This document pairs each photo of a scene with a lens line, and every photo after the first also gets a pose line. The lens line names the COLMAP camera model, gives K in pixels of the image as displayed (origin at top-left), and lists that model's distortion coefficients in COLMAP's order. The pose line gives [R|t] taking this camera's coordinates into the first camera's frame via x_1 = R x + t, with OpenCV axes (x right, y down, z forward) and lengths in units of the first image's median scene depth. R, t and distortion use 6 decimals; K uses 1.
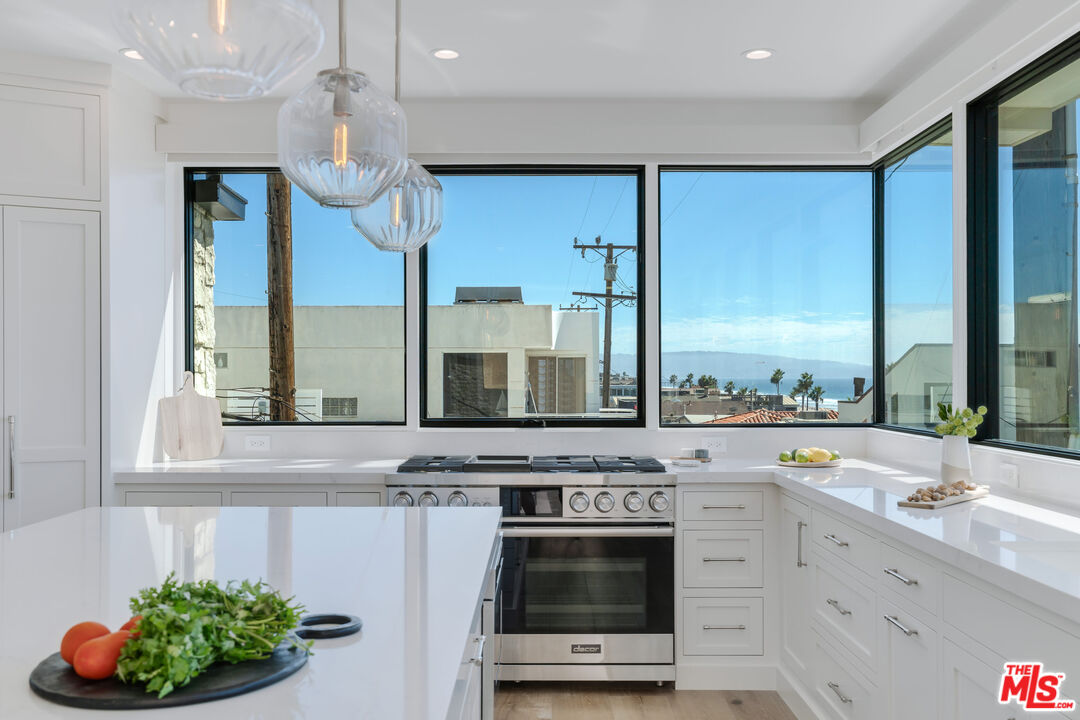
lens RADIAL K [[986.8, 0, 540.0], [0, 986.8, 360.0], [0, 0, 1]] dist [0.011051, -0.004885]
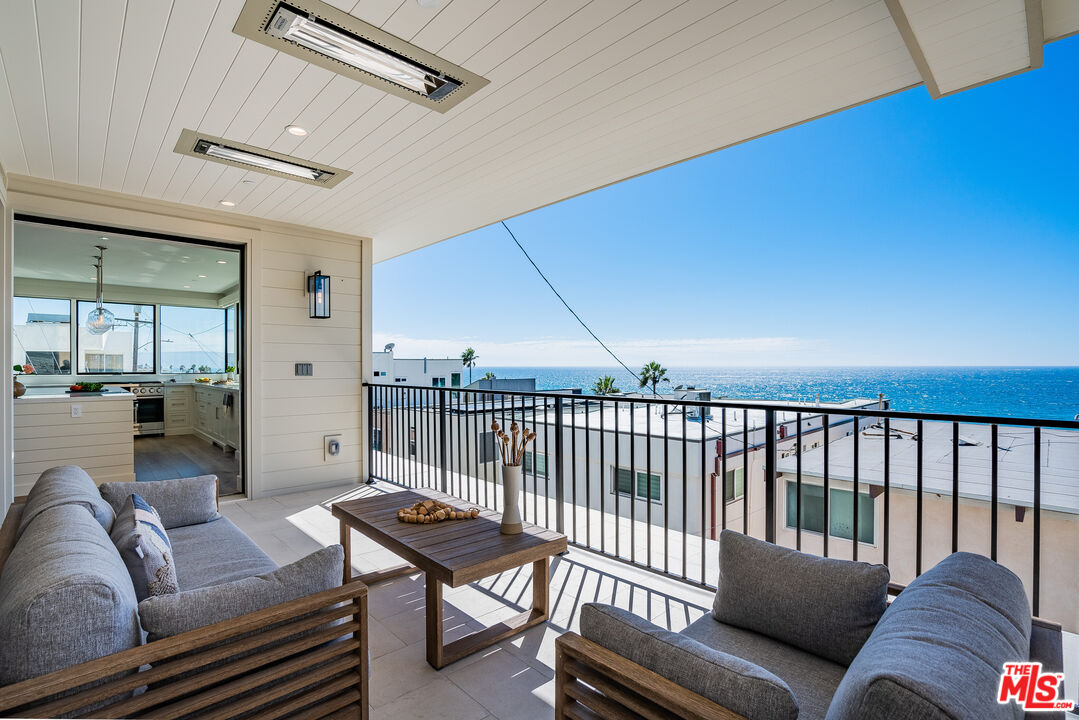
lens RADIAL K [[511.3, 0, 532.6], [0, 511.3, 362.9], [0, 0, 1]] dist [-0.026353, 0.000442]
pose [[0.738173, 0.001819, 0.674609, -0.141534], [-0.008715, 0.999939, 0.006839, -0.002217], [-0.674555, -0.010927, 0.738144, -1.501394]]
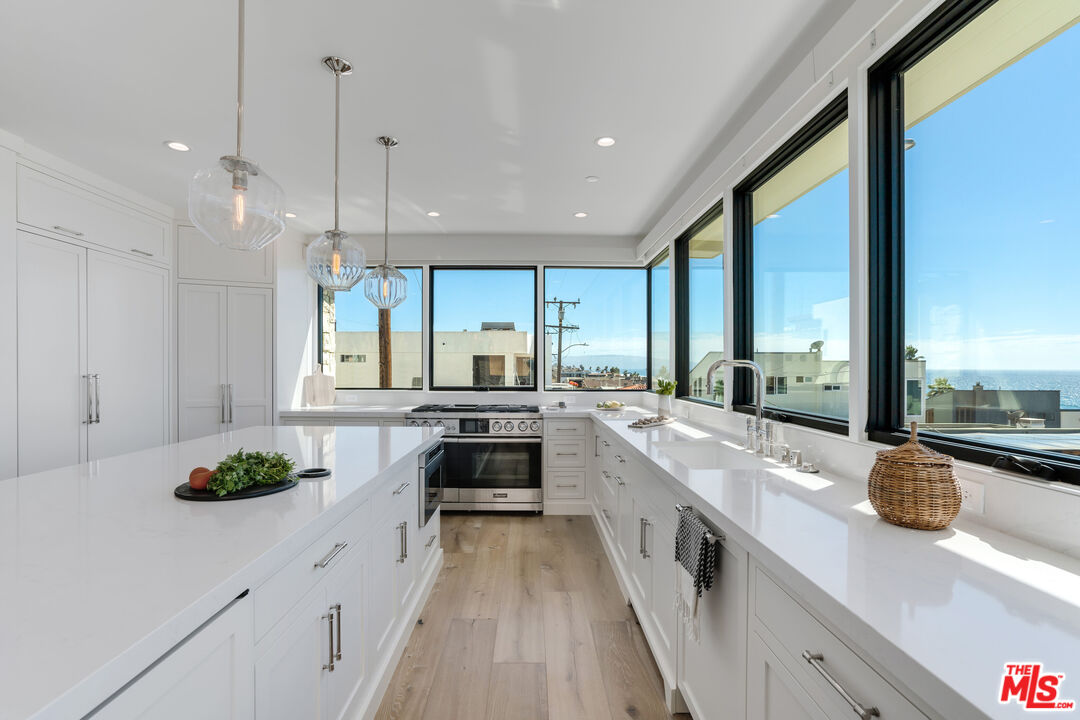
lens RADIAL K [[498.2, 0, 535.3], [0, 498.2, 361.5], [0, 0, 1]] dist [-0.048343, 0.024633]
pose [[0.999971, 0.003656, 0.006674, 0.103495], [-0.003690, 0.999980, 0.005049, -0.000157], [-0.006656, -0.005073, 0.999965, -0.056594]]
